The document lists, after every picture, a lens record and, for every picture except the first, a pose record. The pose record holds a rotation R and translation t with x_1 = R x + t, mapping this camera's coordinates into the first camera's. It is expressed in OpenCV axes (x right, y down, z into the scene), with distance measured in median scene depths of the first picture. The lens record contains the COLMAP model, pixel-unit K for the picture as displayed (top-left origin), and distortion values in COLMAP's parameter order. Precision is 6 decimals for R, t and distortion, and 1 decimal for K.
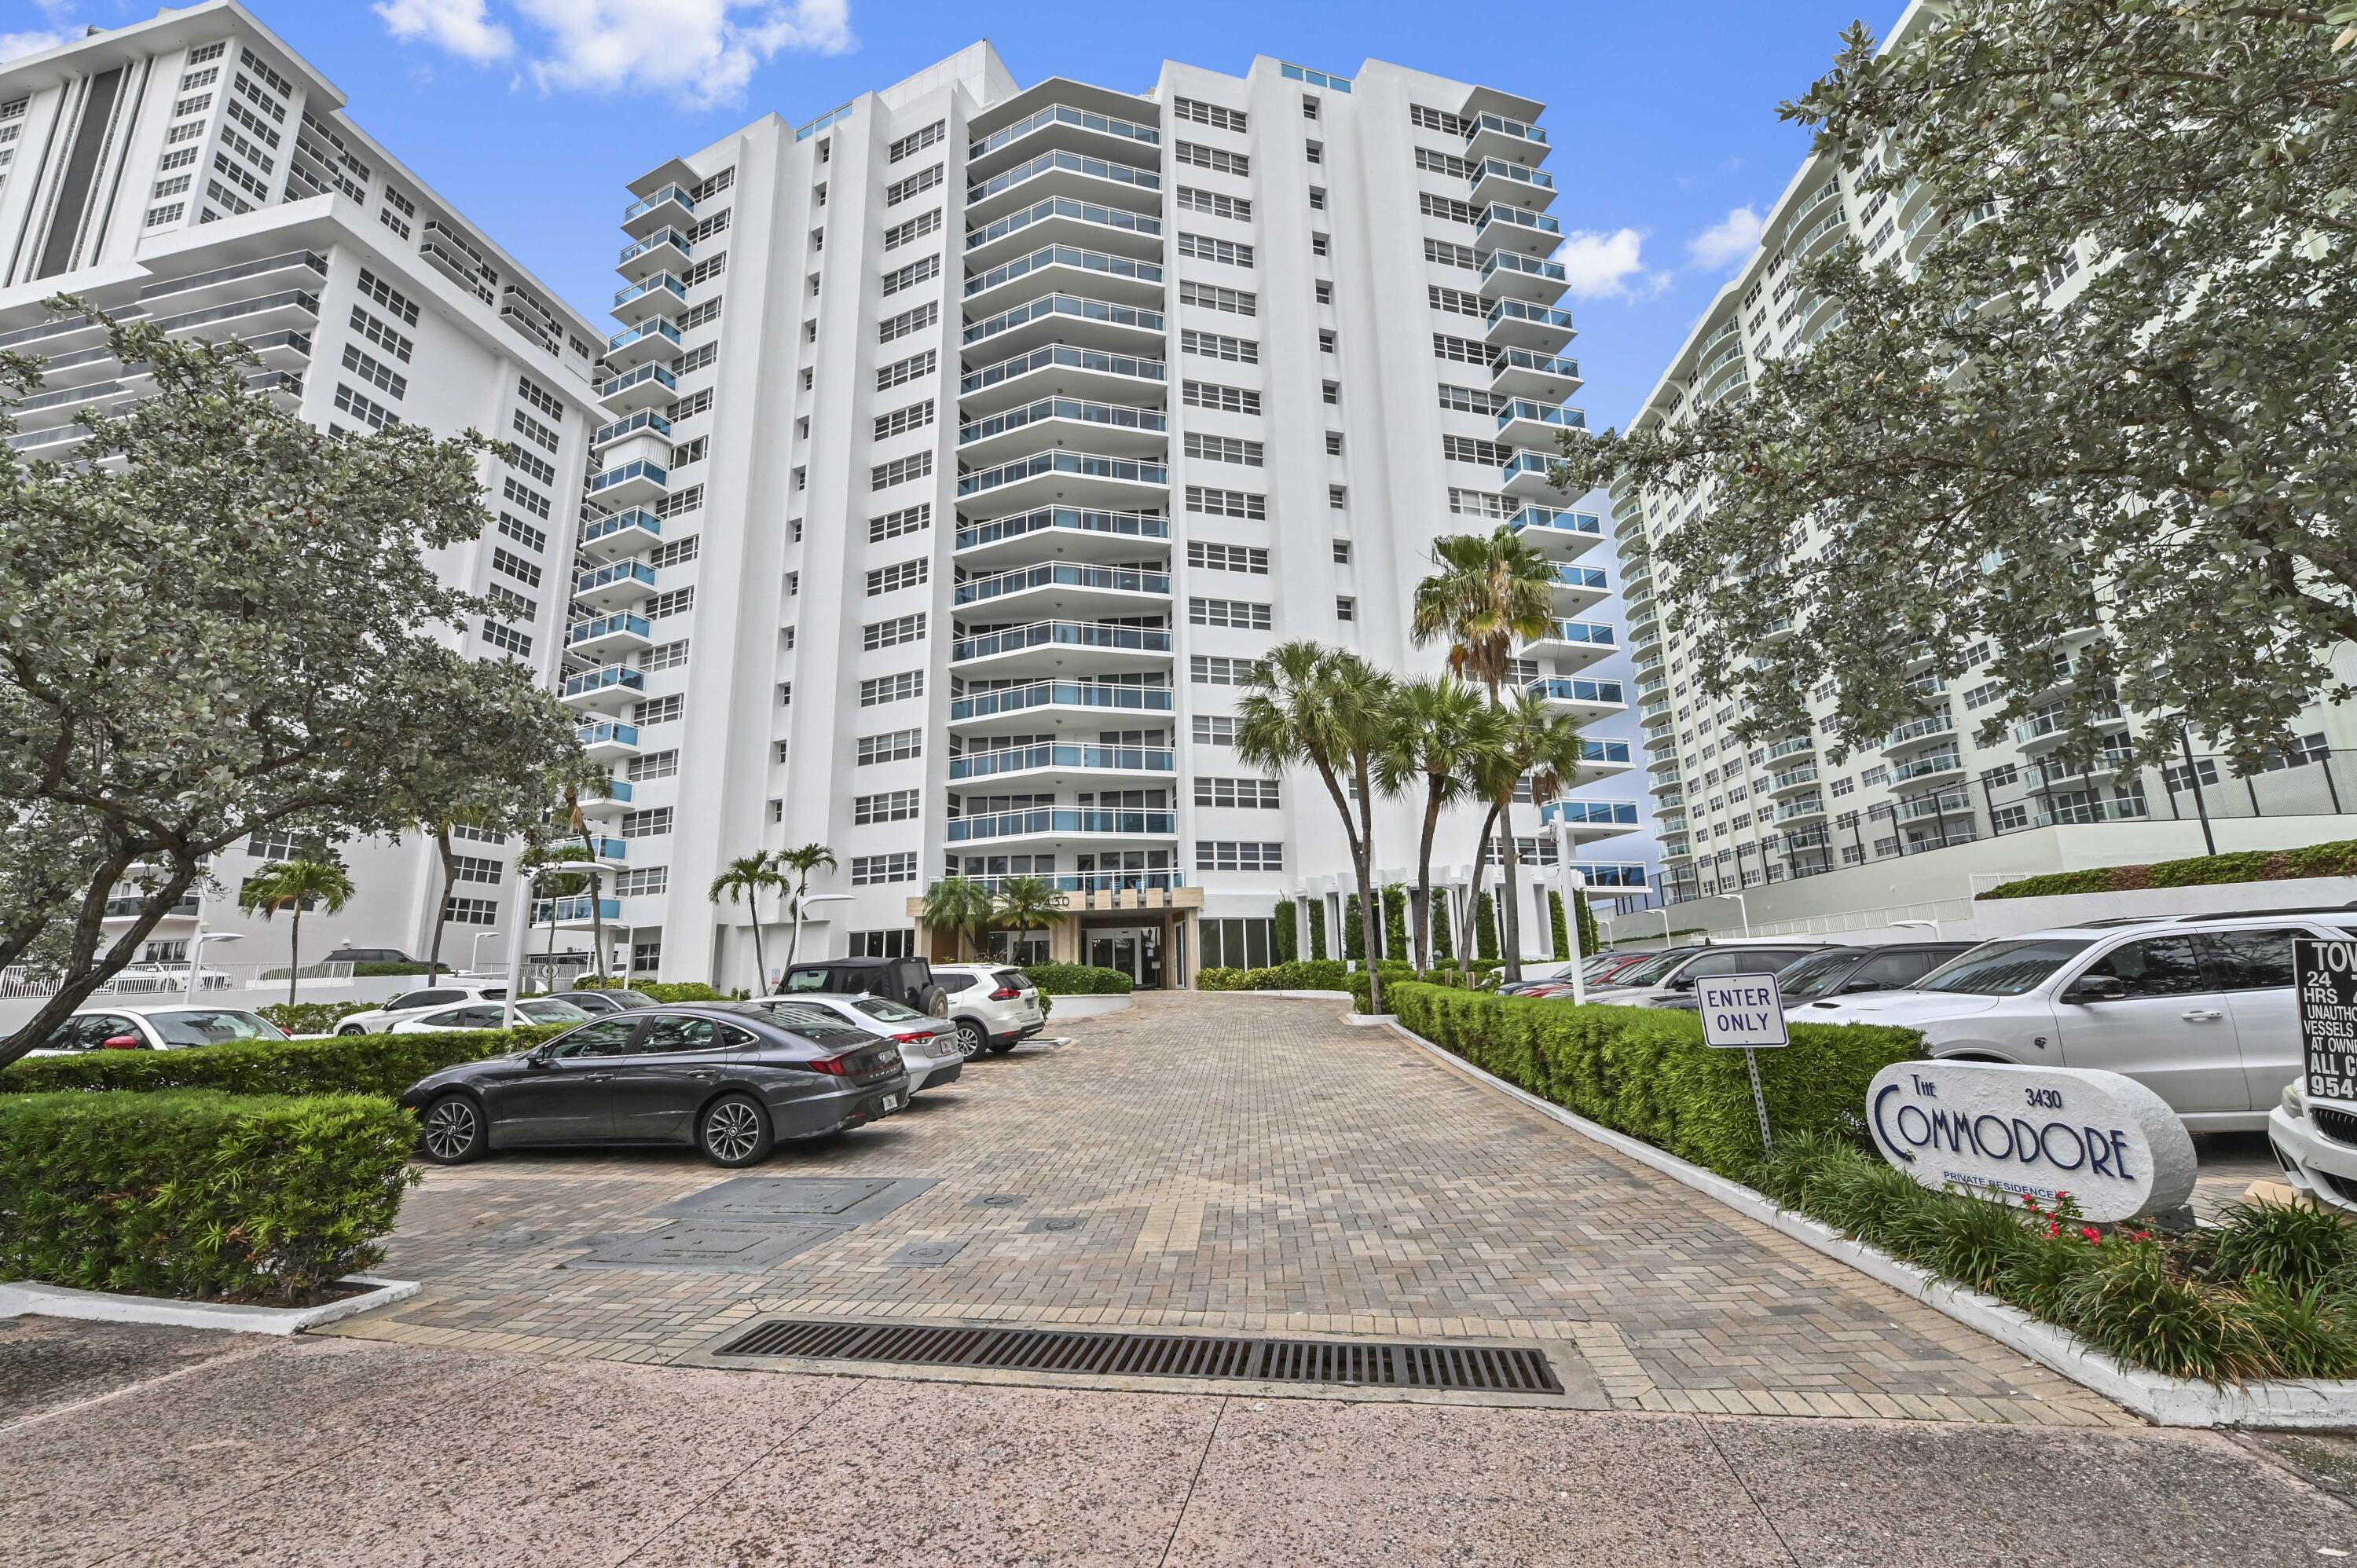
lens RADIAL K [[938.4, 0, 1175.5], [0, 938.4, 785.4], [0, 0, 1]] dist [-0.007148, -0.000443]
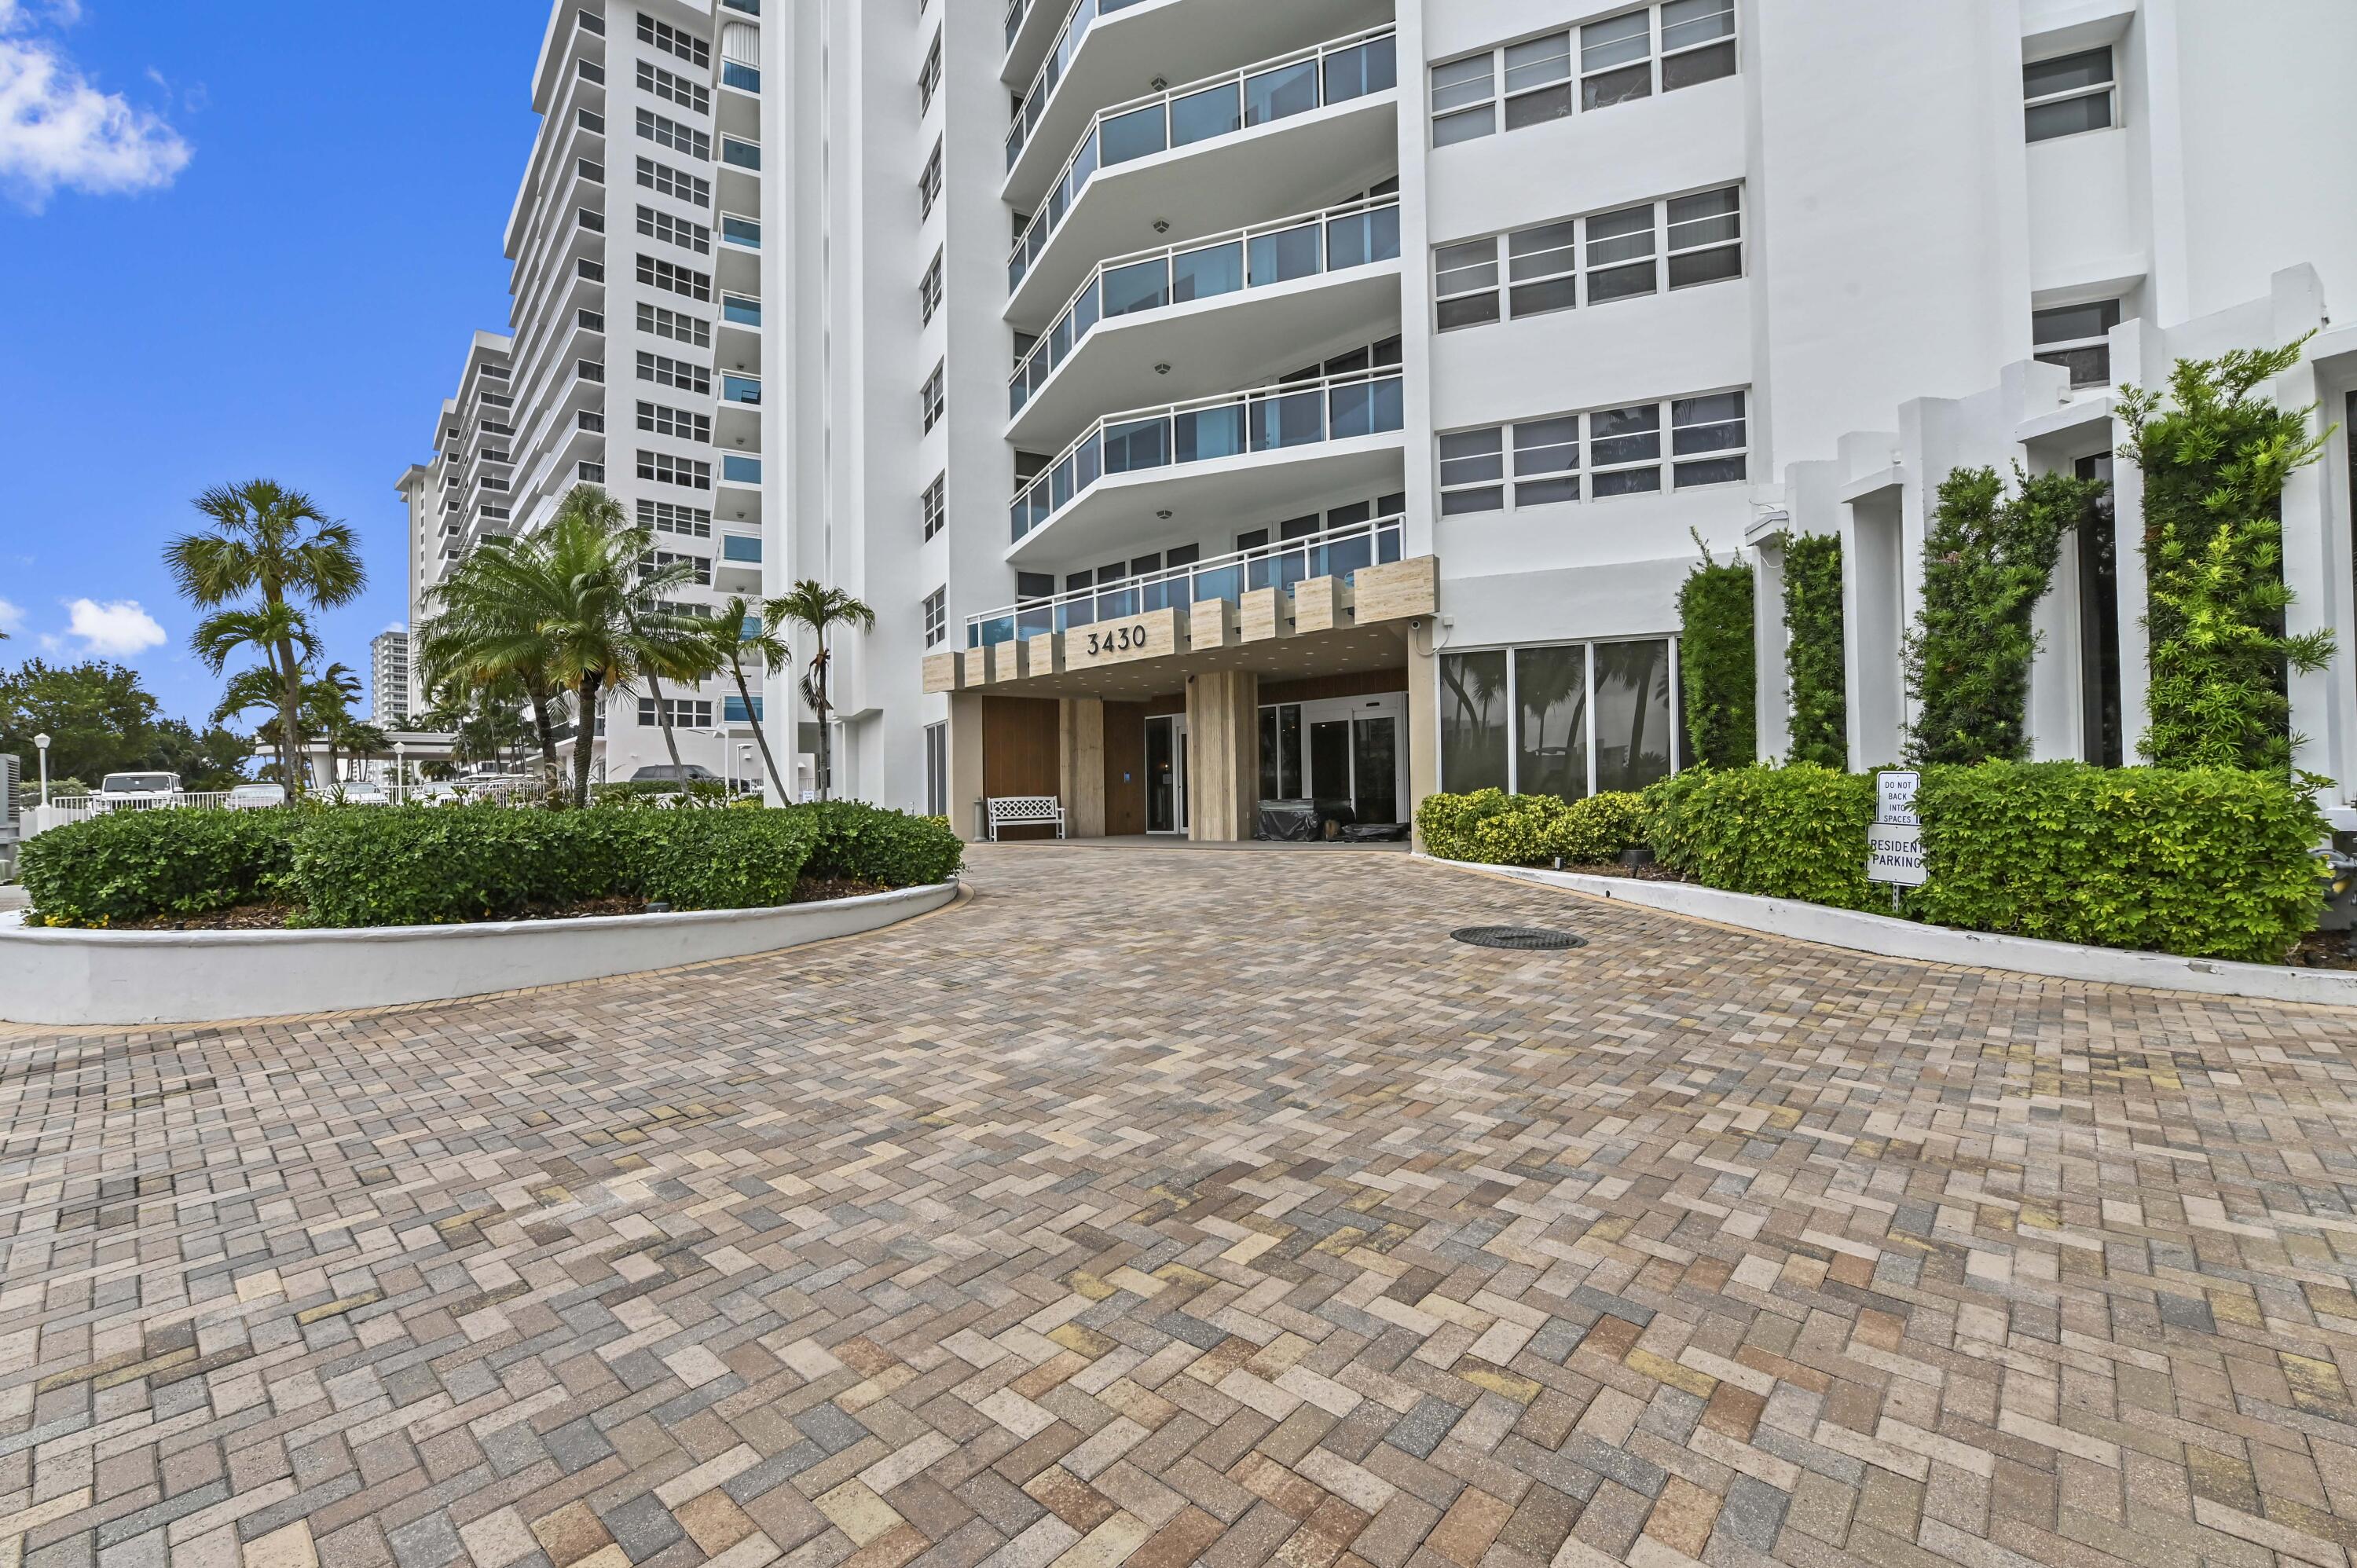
lens RADIAL K [[1002.8, 0, 1178.5], [0, 1002.8, 784.0], [0, 0, 1]] dist [-0.000994, -0.000303]
pose [[0.789021, -0.003751, -0.614354, 0.172497], [0.128504, 0.978870, 0.159063, 0.115929], [0.600776, -0.204451, 0.772831, 0.629738]]
